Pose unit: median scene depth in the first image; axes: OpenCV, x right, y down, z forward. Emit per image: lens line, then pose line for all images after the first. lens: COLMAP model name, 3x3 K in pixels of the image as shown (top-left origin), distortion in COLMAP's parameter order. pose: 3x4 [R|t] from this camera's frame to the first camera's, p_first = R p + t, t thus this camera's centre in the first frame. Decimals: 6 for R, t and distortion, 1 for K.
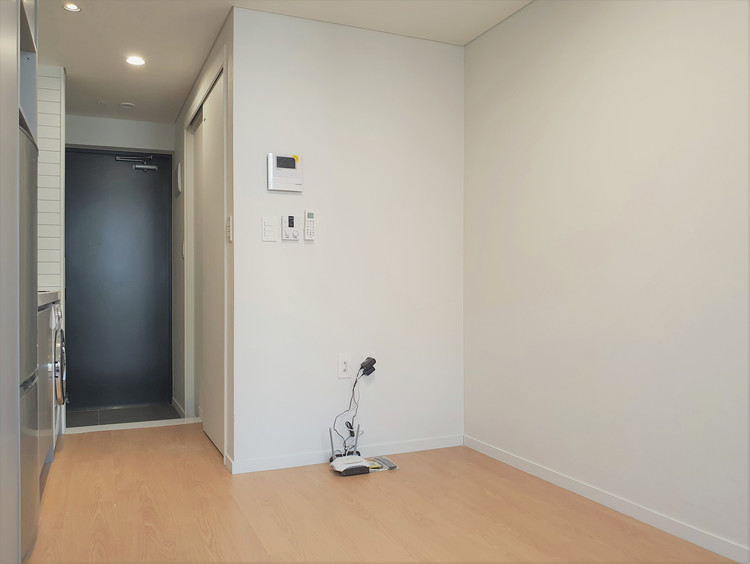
lens RADIAL K [[575.9, 0, 375.0], [0, 575.9, 282.0], [0, 0, 1]] dist [0.057681, -0.162580]
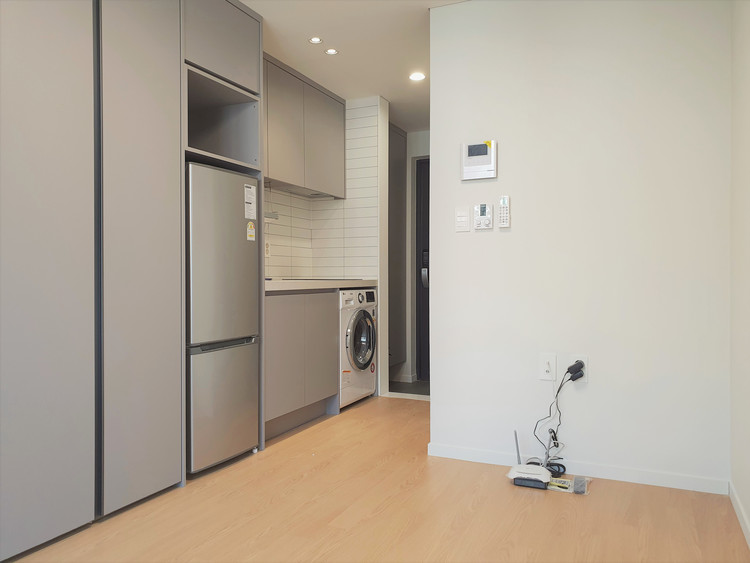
lens RADIAL K [[569.8, 0, 421.0], [0, 569.8, 284.0], [0, 0, 1]] dist [0.009909, 0.001733]
pose [[0.697257, 0.012870, -0.716706, 0.447858], [0.001941, 0.999801, 0.019842, -0.000206], [0.716819, -0.015226, 0.697093, 0.248210]]
